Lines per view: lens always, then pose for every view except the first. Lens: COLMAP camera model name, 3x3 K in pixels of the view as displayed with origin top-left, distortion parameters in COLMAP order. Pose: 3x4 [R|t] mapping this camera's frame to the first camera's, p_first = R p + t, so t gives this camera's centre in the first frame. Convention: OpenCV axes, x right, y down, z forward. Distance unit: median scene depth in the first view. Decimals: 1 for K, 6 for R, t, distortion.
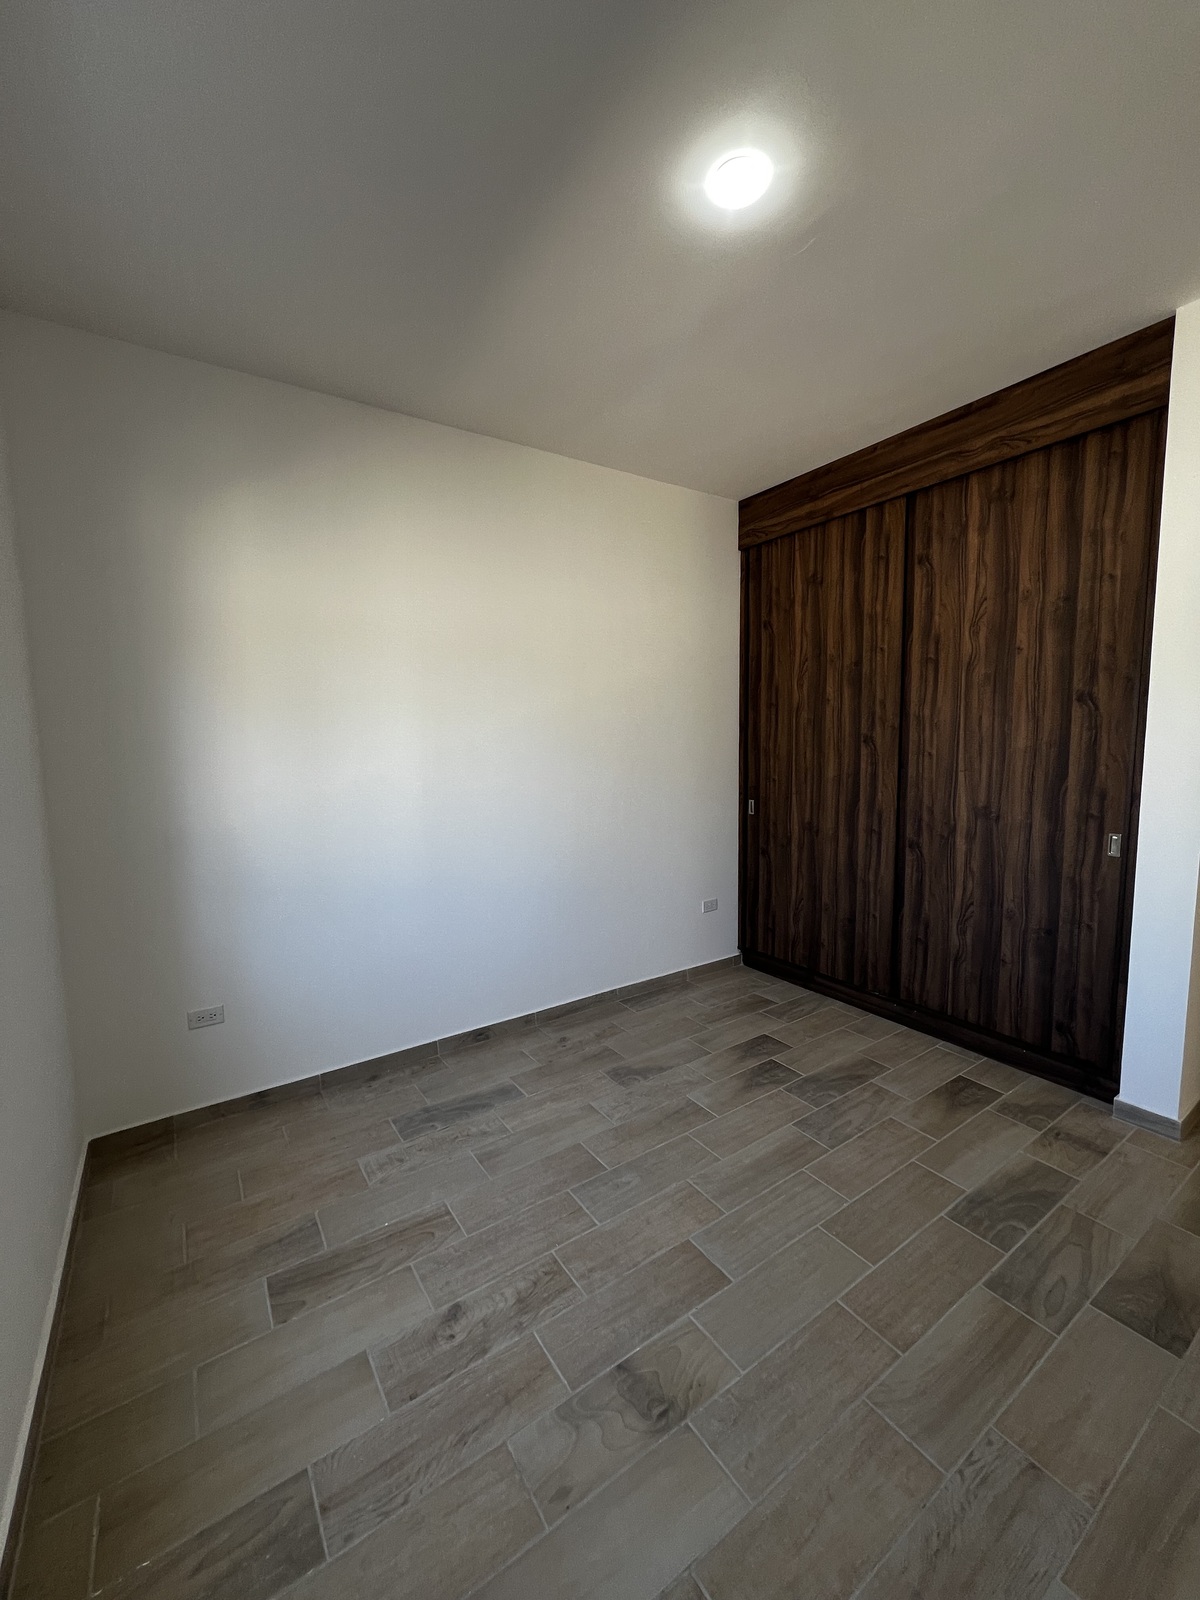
lens RADIAL K [[639.4, 0, 596.6], [0, 639.4, 806.3], [0, 0, 1]] dist [-0.001401, 0.000430]
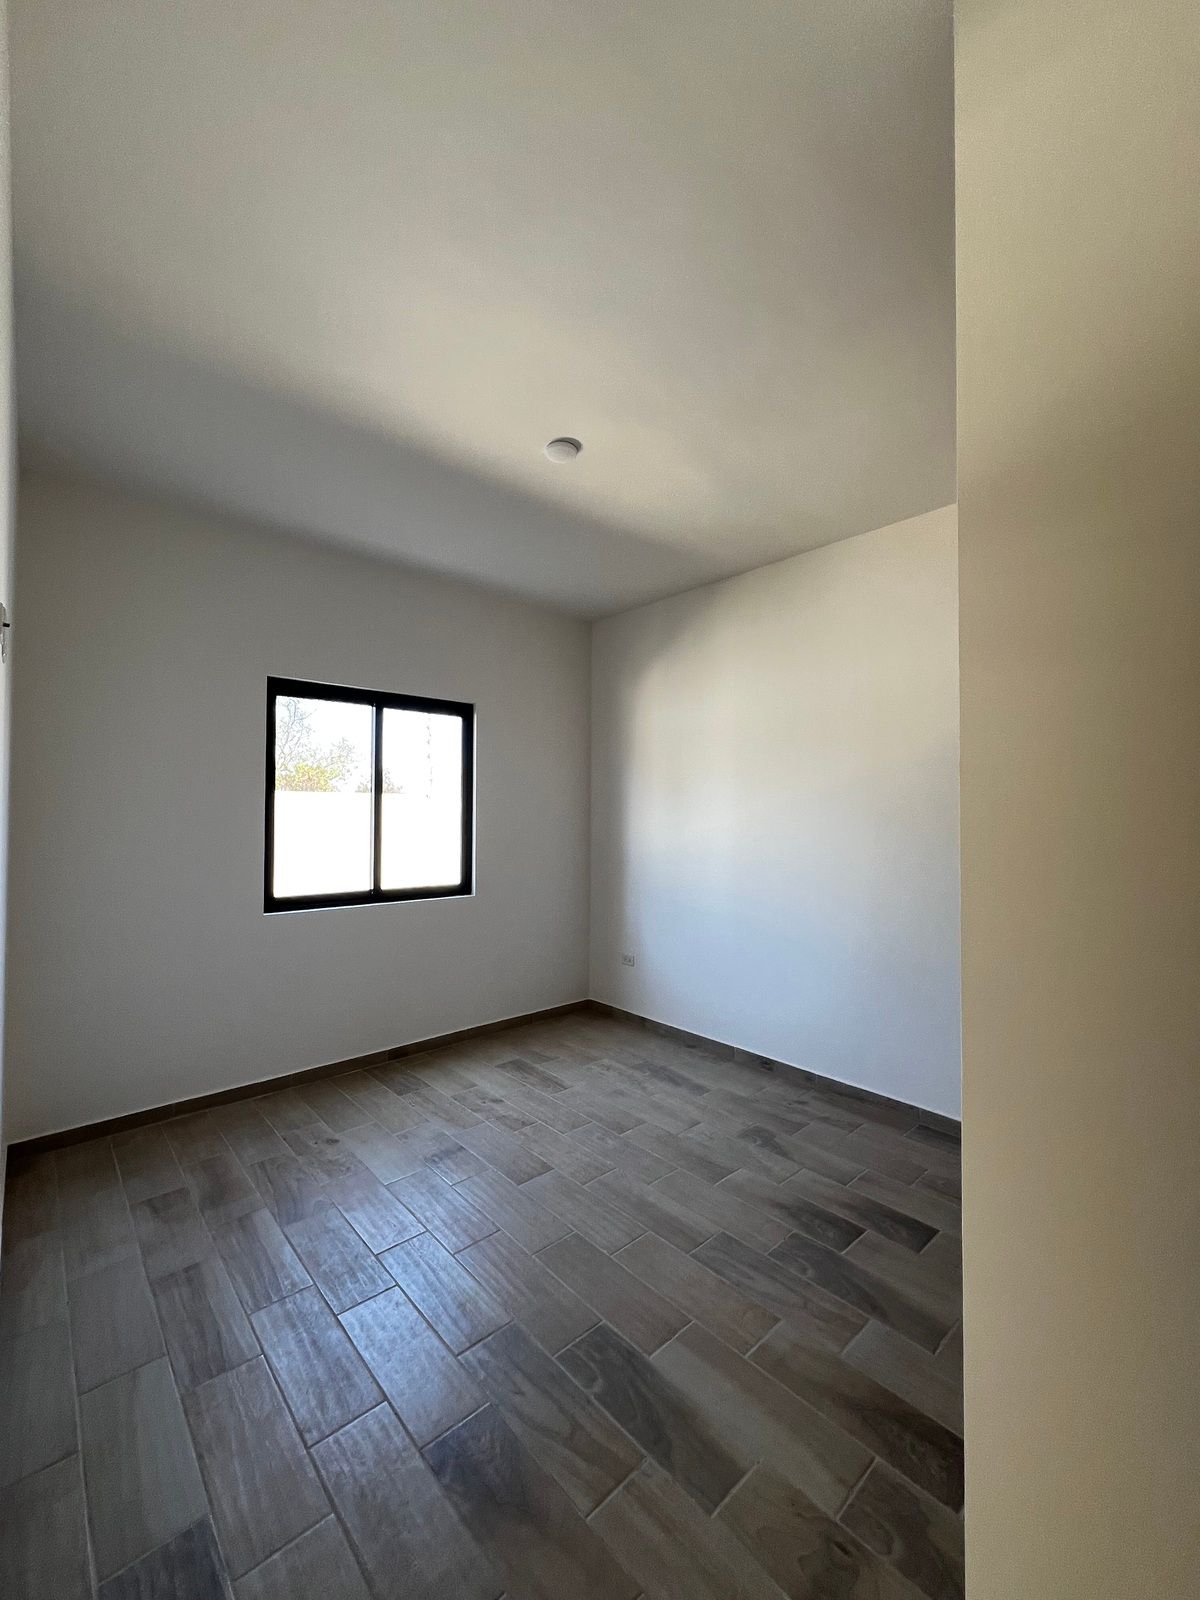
lens RADIAL K [[639.4, 0, 599.9], [0, 639.4, 794.3], [0, 0, 1]] dist [-0.001401, 0.000430]
pose [[0.145985, -0.010865, -0.989227, 1.154225], [-0.115660, 0.992895, -0.027974, -0.071320], [0.982503, 0.118498, 0.143691, 0.608376]]
